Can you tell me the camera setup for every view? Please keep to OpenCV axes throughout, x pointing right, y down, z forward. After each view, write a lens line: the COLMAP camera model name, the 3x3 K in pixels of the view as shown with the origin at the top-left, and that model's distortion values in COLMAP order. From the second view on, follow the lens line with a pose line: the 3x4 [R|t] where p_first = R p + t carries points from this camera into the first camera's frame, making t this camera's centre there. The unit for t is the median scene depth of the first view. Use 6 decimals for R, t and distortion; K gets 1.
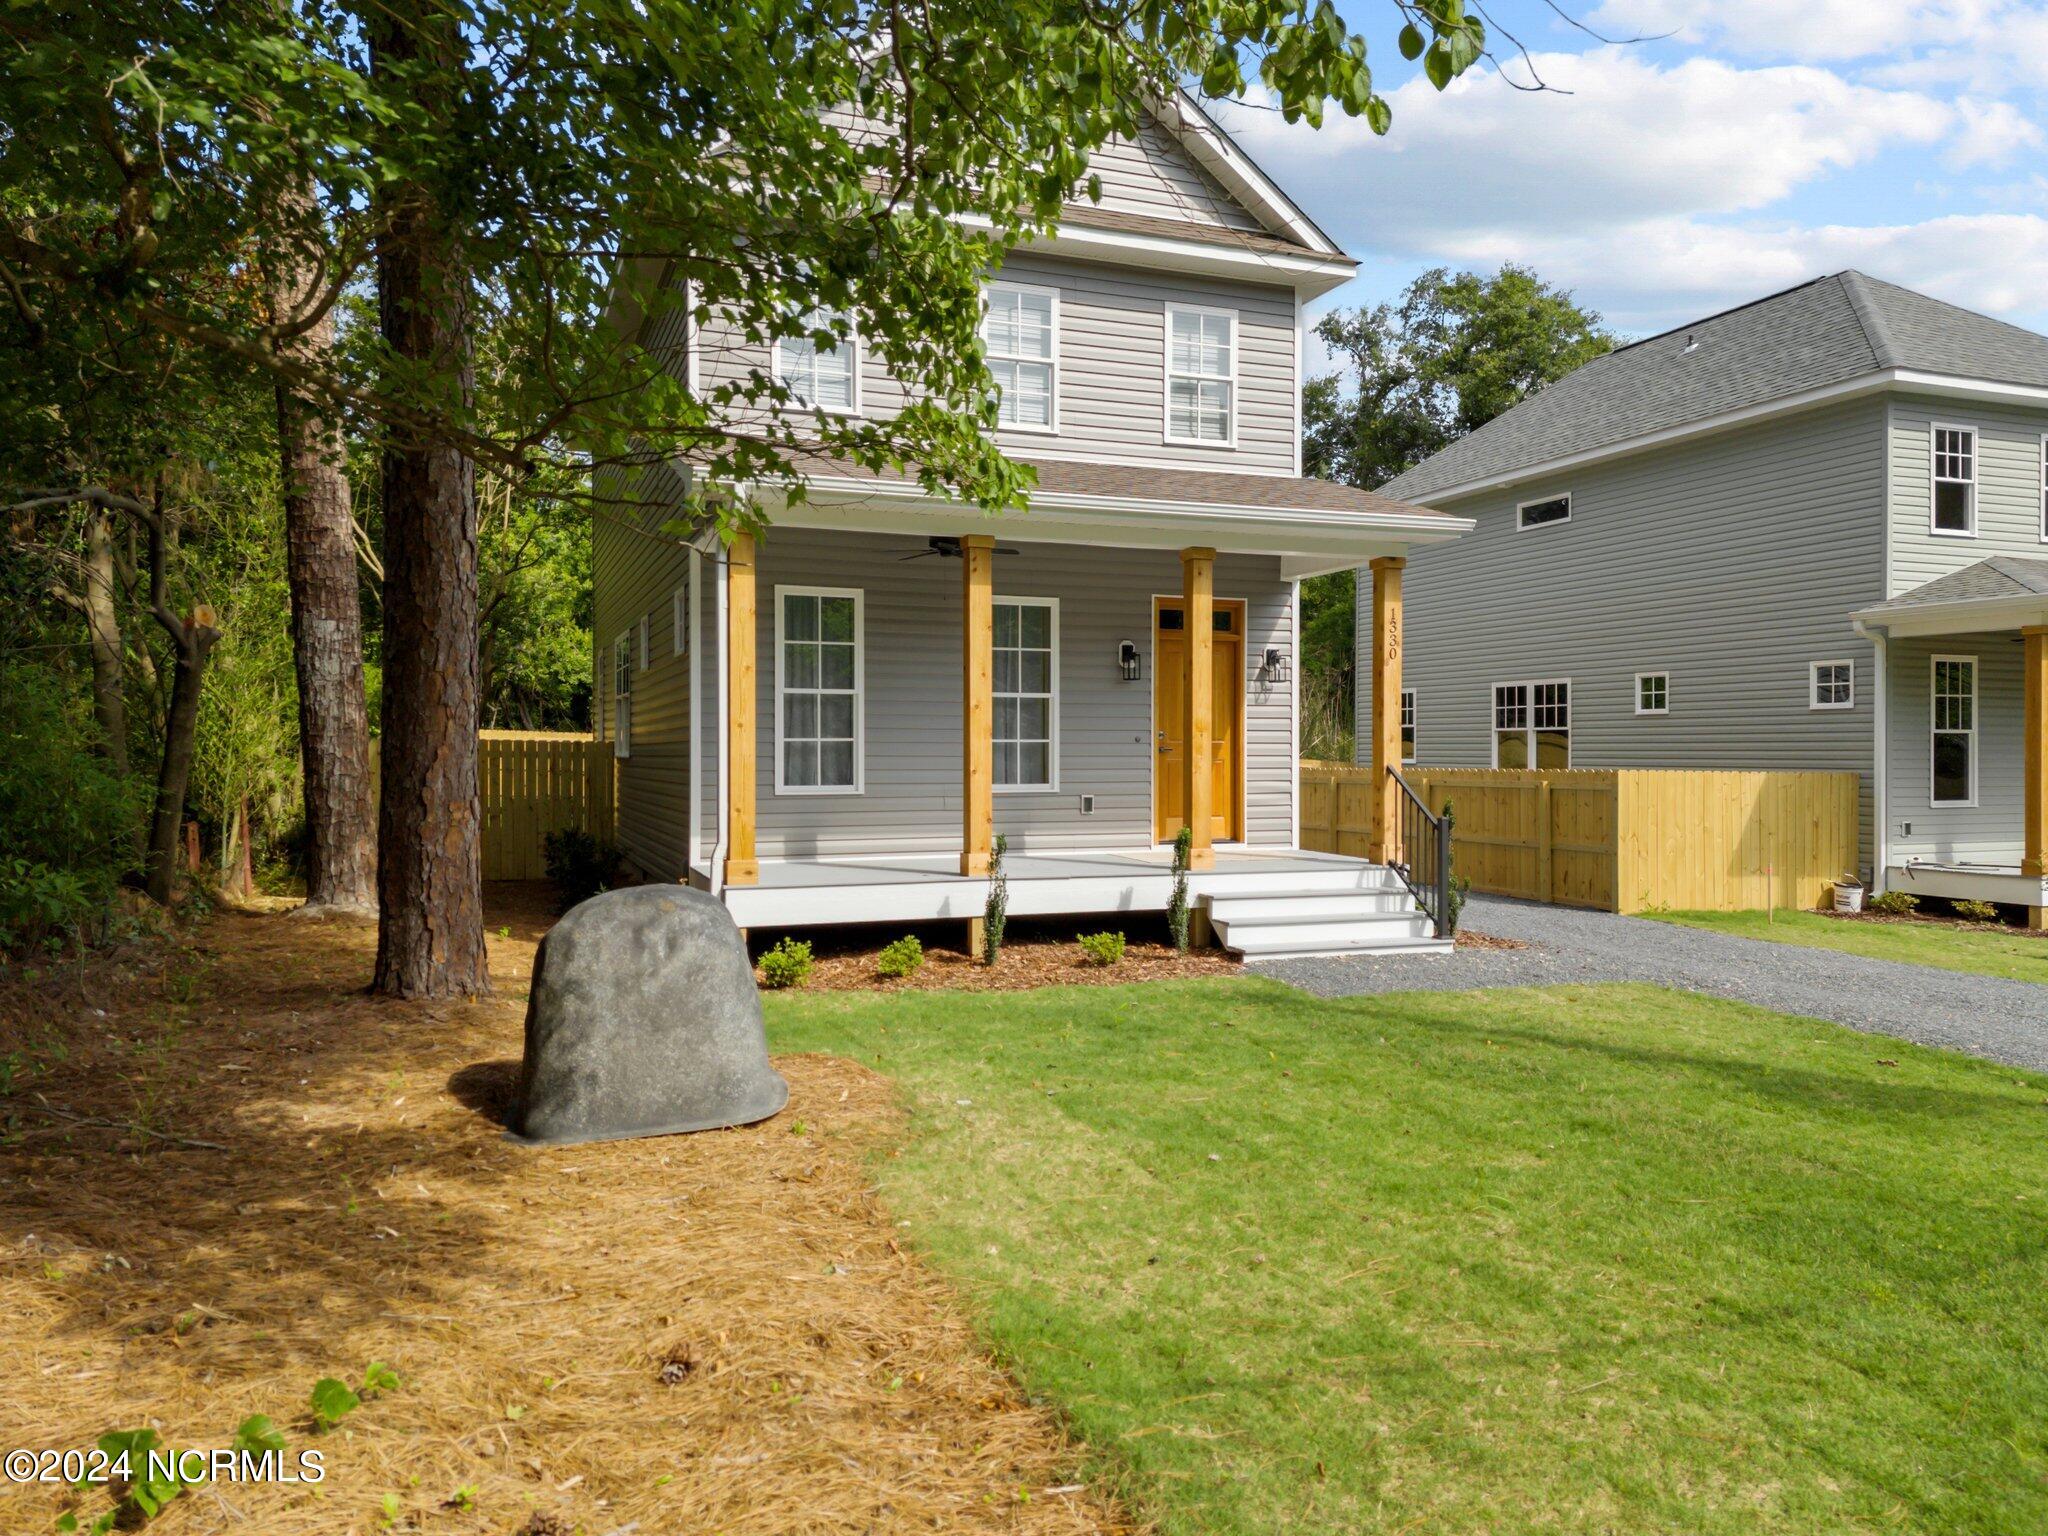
lens RADIAL K [[1438.2, 0, 1025.0], [0, 1438.2, 758.0], [0, 0, 1]] dist [0.066613, -0.053691]
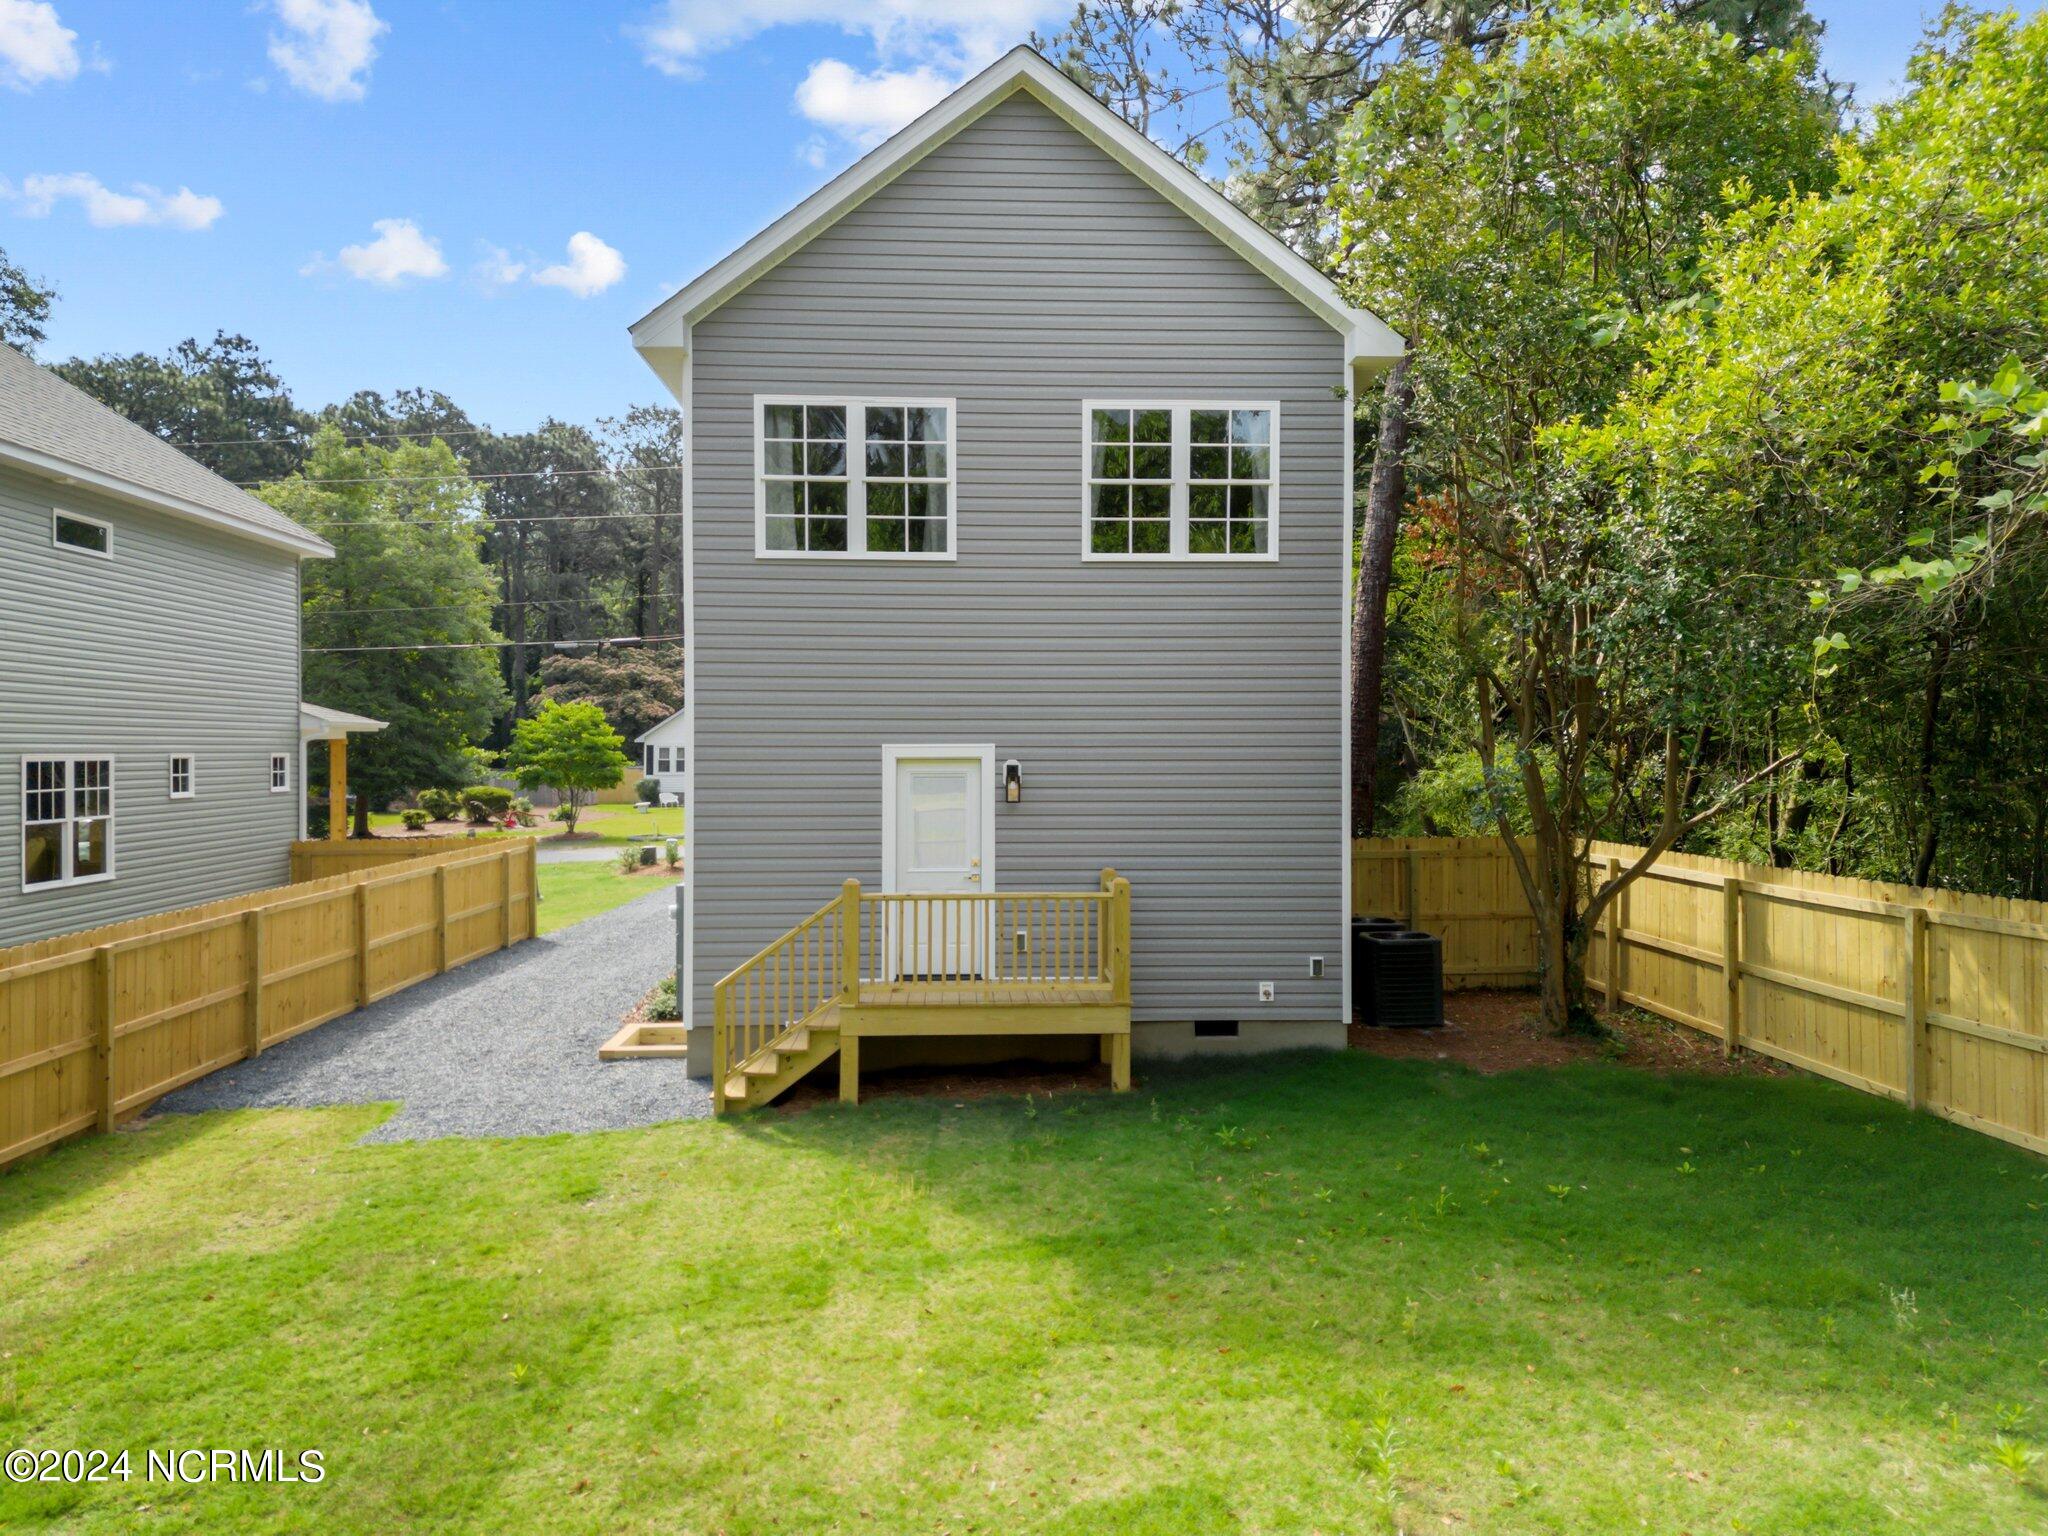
lens RADIAL K [[1438.2, 0, 1025.0], [0, 1438.2, 758.0], [0, 0, 1]] dist [0.066613, -0.053691]
pose [[-0.951119, -0.002134, 0.308818, -0.572197], [0.001585, 0.999929, 0.011791, -0.098525], [-0.308821, 0.011704, -0.951048, 2.578957]]
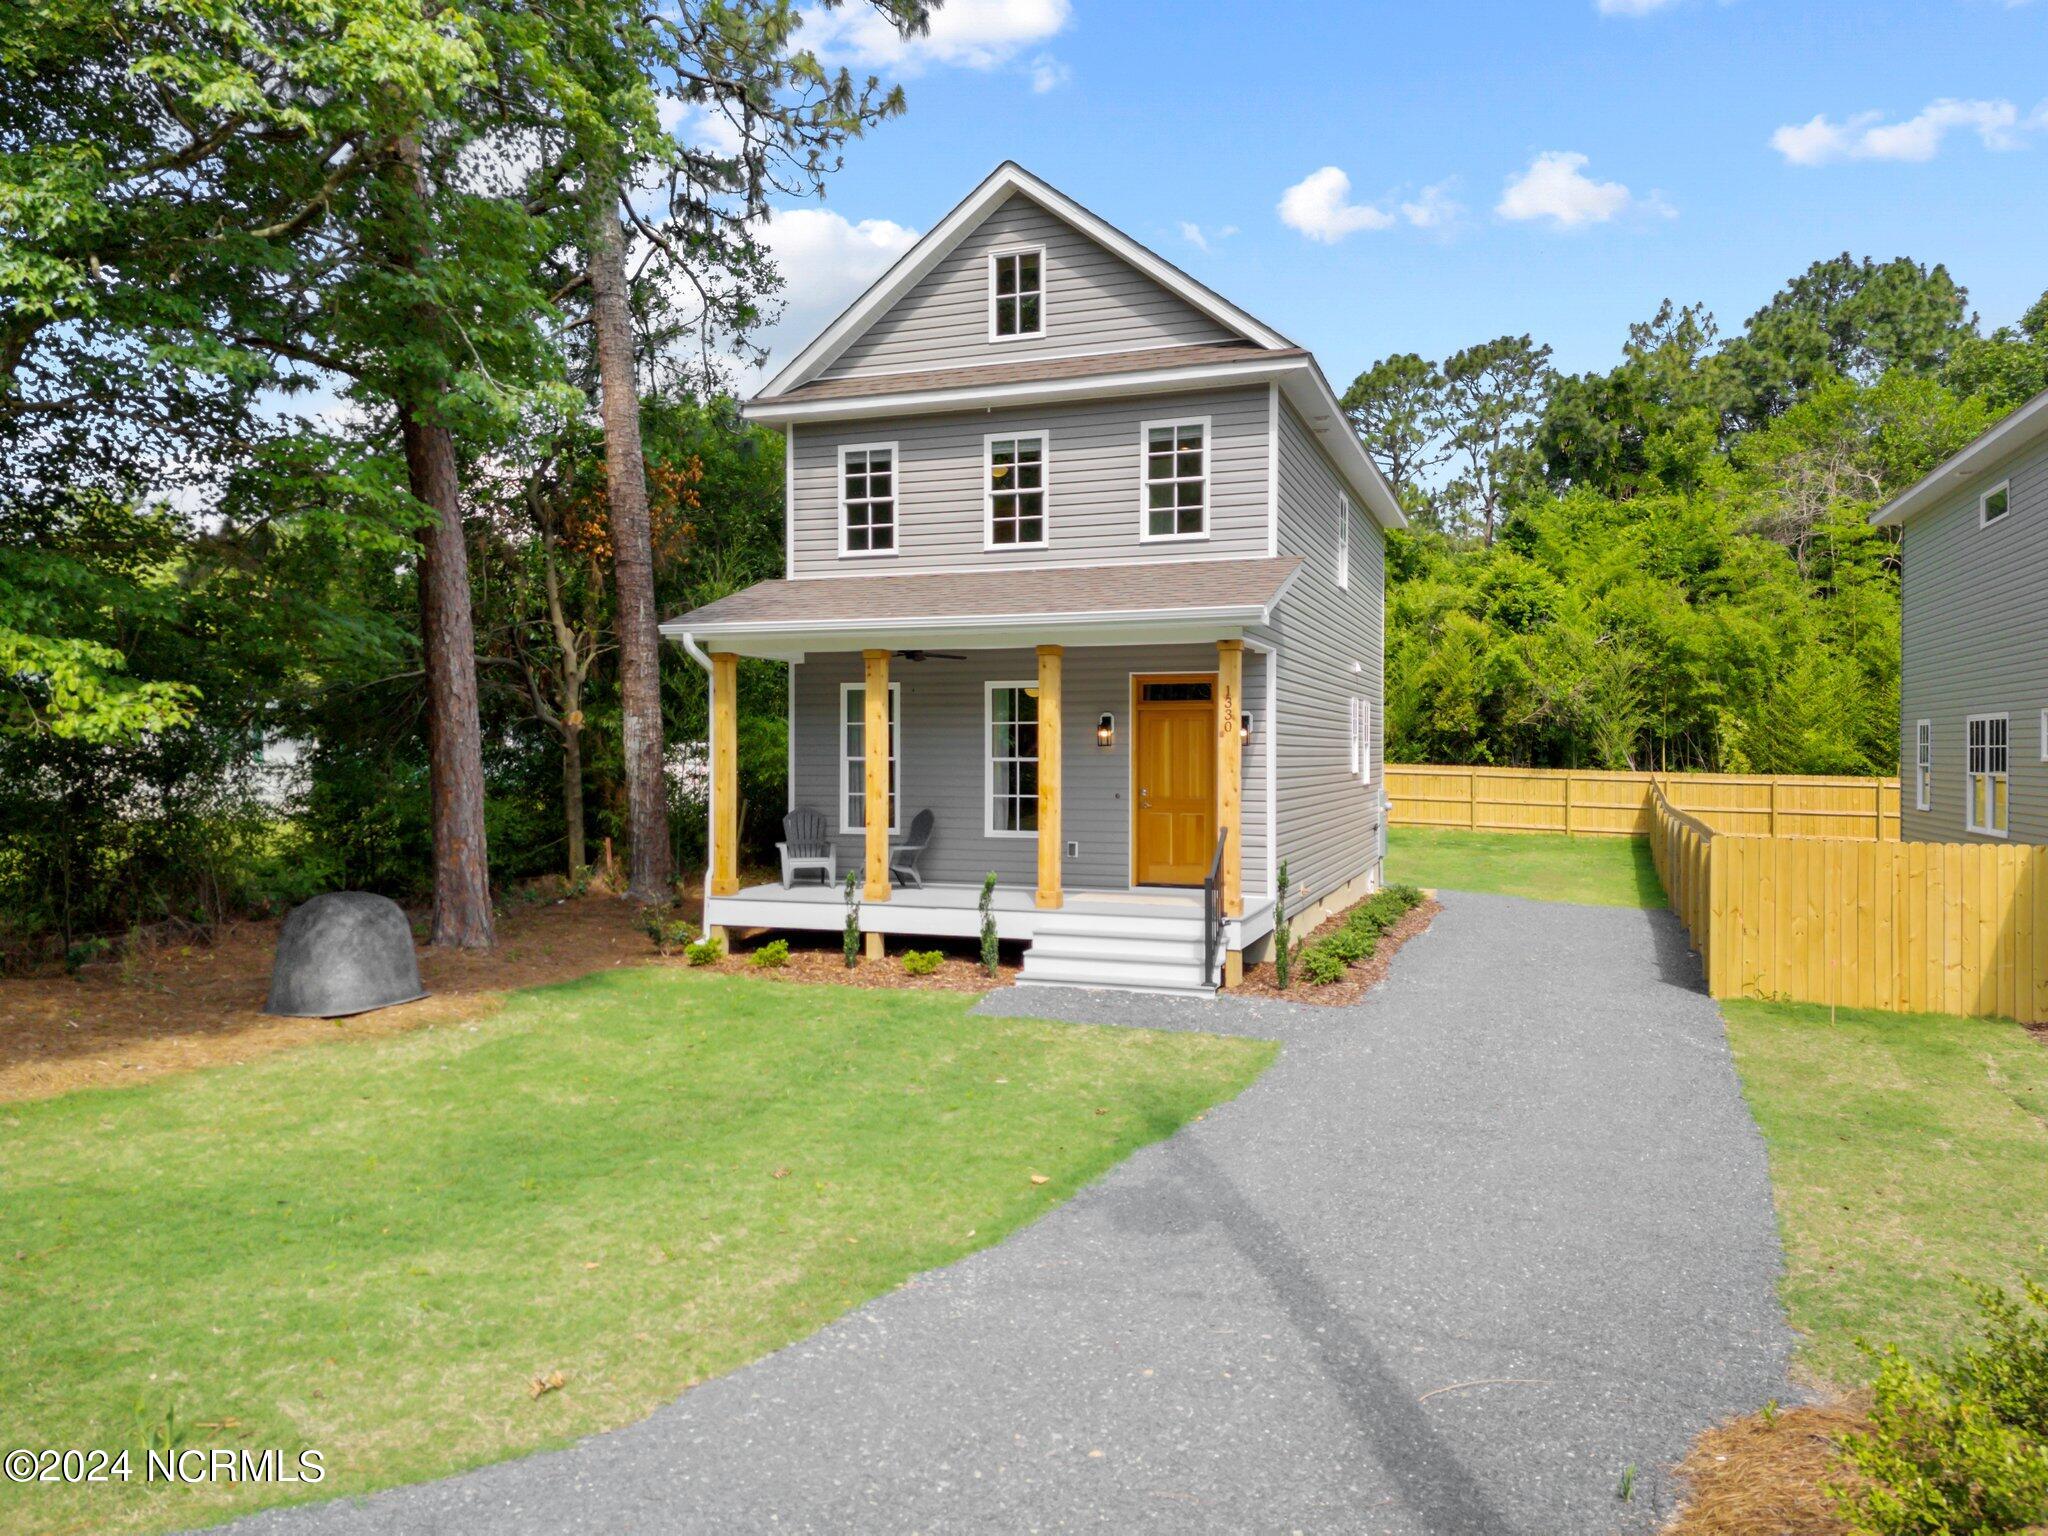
lens RADIAL K [[1438.2, 0, 1025.0], [0, 1438.2, 758.0], [0, 0, 1]] dist [0.066613, -0.053691]
pose [[0.756246, 0.002530, -0.654282, 0.787926], [-0.004336, 0.999990, -0.001144, -0.042467], [0.654273, 0.003702, 0.756249, 0.059336]]
